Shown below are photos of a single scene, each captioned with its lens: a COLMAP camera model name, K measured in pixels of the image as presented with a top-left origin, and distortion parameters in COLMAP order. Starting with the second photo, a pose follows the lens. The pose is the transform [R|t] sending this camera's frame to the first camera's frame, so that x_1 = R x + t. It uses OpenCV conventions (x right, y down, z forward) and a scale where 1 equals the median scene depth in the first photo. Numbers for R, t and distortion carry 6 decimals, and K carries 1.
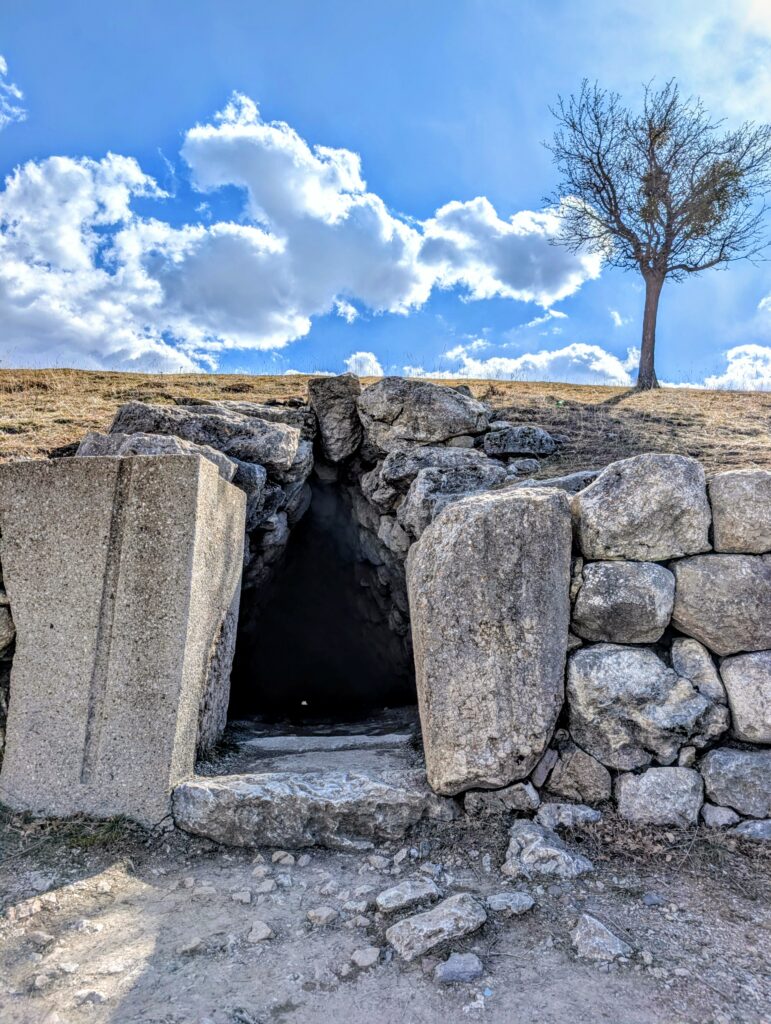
lens RADIAL K [[734.4, 0, 385.5], [0, 734.4, 512.0], [0, 0, 1]] dist [0.026141, -0.006372]
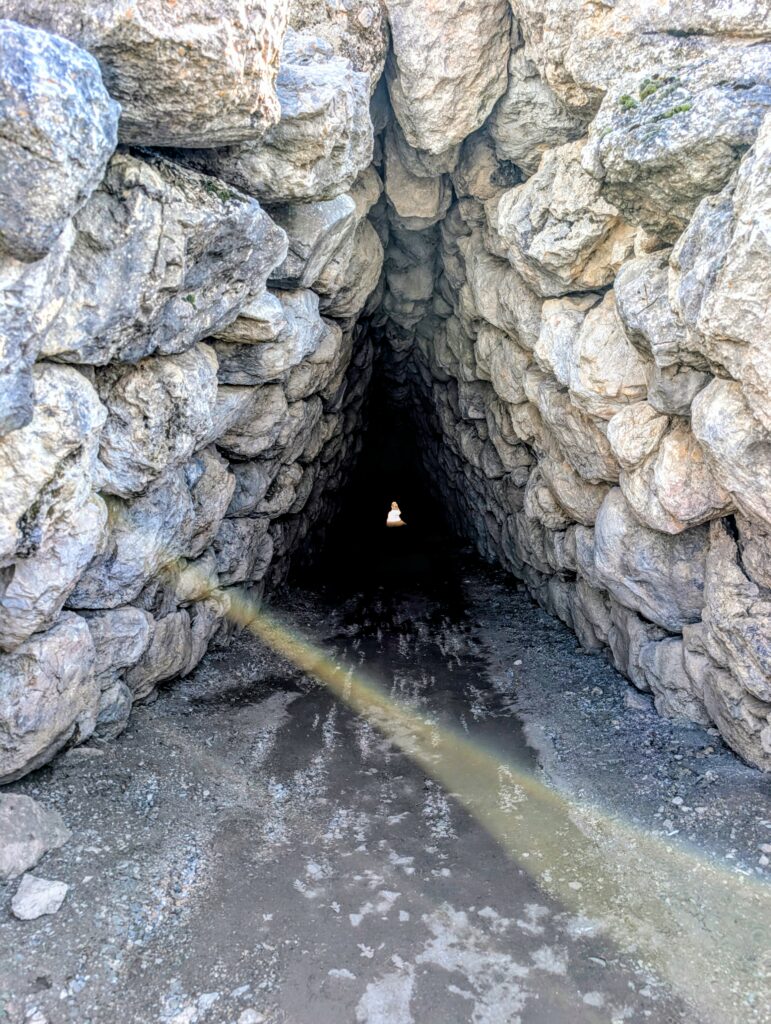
lens RADIAL K [[734.4, 0, 385.5], [0, 734.4, 512.0], [0, 0, 1]] dist [0.026141, -0.006372]
pose [[0.992295, 0.031931, -0.119716, -0.042565], [0.003143, 0.959423, 0.281952, 0.002257], [0.123861, -0.280156, 0.951930, 0.592516]]
